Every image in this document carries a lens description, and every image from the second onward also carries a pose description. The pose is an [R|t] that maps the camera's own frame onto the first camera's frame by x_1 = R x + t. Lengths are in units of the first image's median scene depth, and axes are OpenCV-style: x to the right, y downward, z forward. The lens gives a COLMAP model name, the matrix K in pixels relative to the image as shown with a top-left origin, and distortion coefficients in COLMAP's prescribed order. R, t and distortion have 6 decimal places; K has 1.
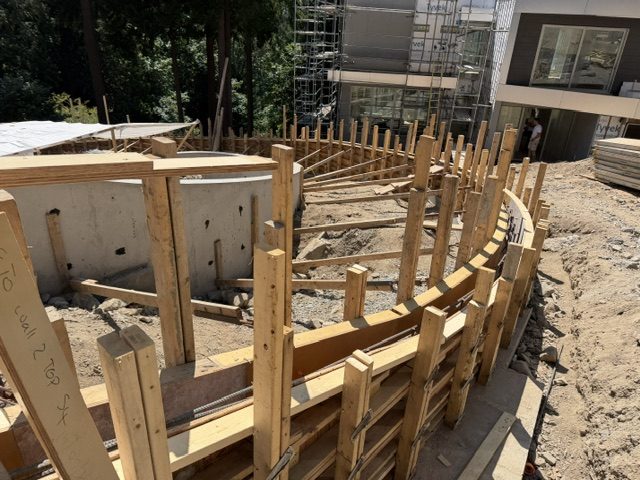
lens RADIAL K [[440.9, 0, 320.0], [0, 440.9, 240.0], [0, 0, 1]] dist [0.004047, -0.005360]
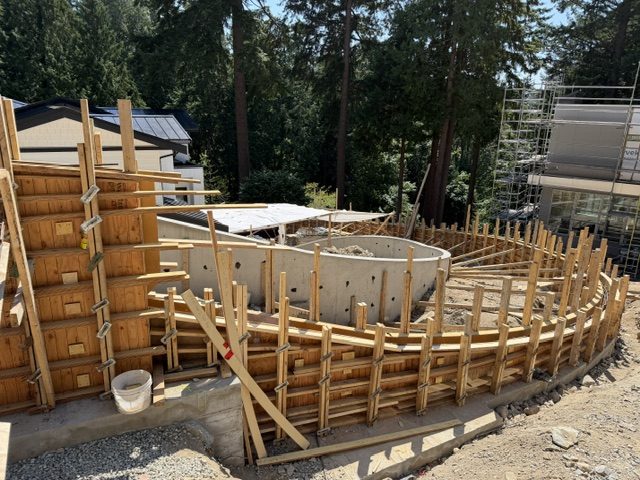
lens RADIAL K [[490.7, 0, 319.7], [0, 490.7, 263.3], [0, 0, 1]] dist [-0.000425, -0.296618]
pose [[0.854859, 0.128128, -0.502791, 0.238935], [-0.194829, 0.977388, -0.082184, 0.024716], [0.480892, 0.168214, 0.860492, -0.251612]]
